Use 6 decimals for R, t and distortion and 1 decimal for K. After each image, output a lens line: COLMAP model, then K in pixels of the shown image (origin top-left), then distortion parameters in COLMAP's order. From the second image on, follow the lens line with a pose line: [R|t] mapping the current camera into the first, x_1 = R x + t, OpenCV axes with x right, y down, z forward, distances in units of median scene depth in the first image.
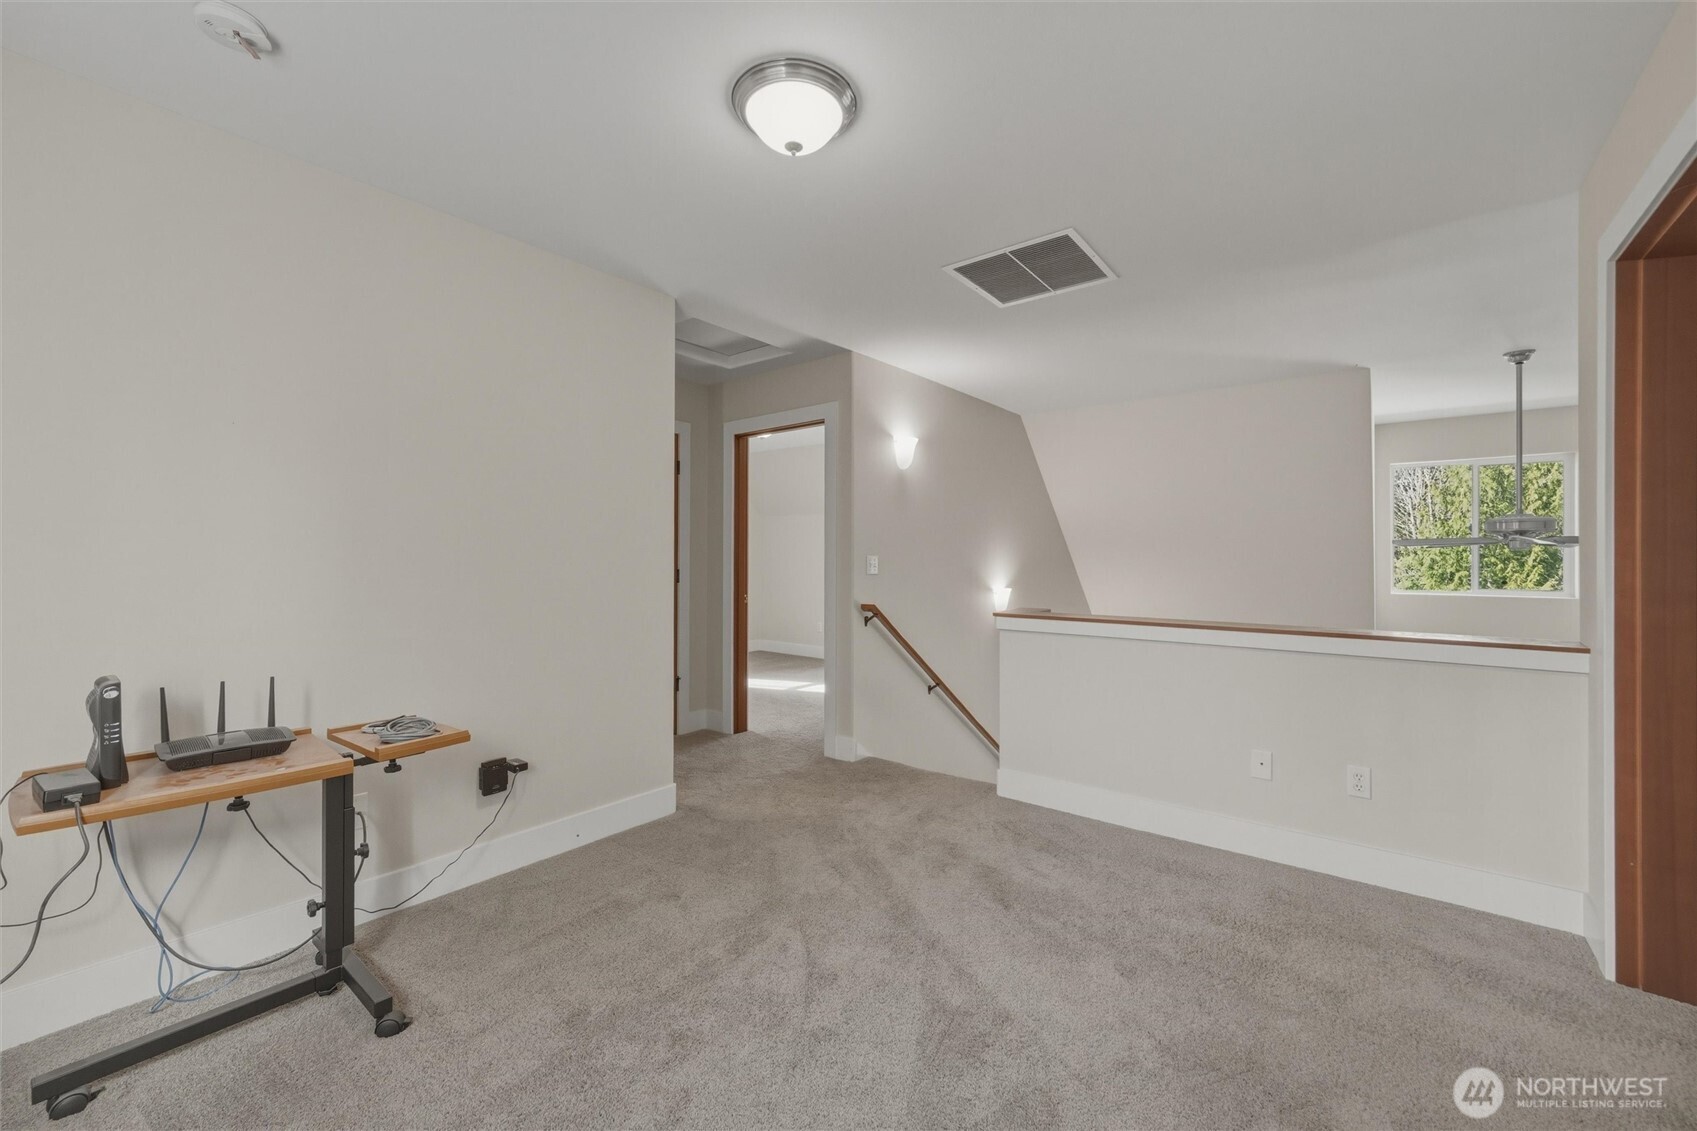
lens RADIAL K [[671.1, 0, 848.5], [0, 671.1, 565.5], [0, 0, 1]] dist [0.001720, 0.000041]
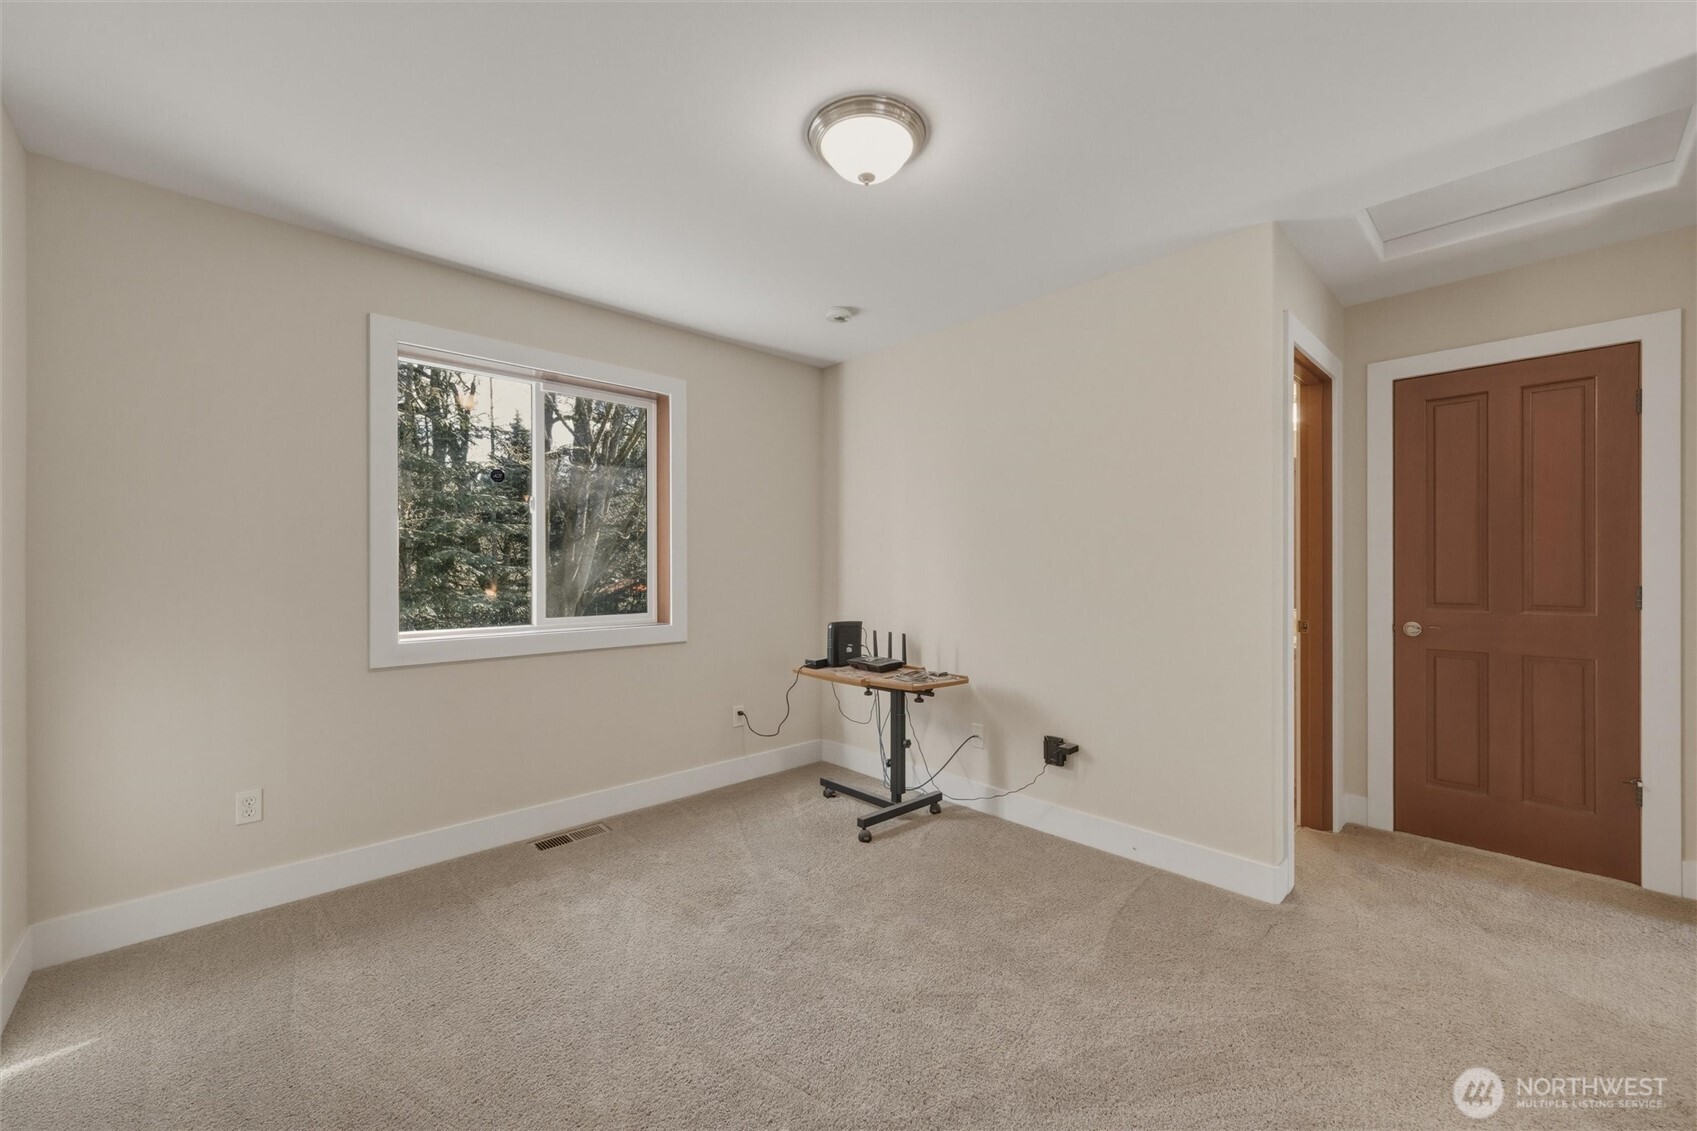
lens RADIAL K [[671.1, 0, 848.5], [0, 671.1, 565.5], [0, 0, 1]] dist [0.001720, 0.000041]
pose [[-0.147325, -0.002670, -0.989084, 0.740651], [-0.001182, 0.999996, -0.002523, -0.008613], [0.989087, 0.000797, -0.147328, 0.863936]]
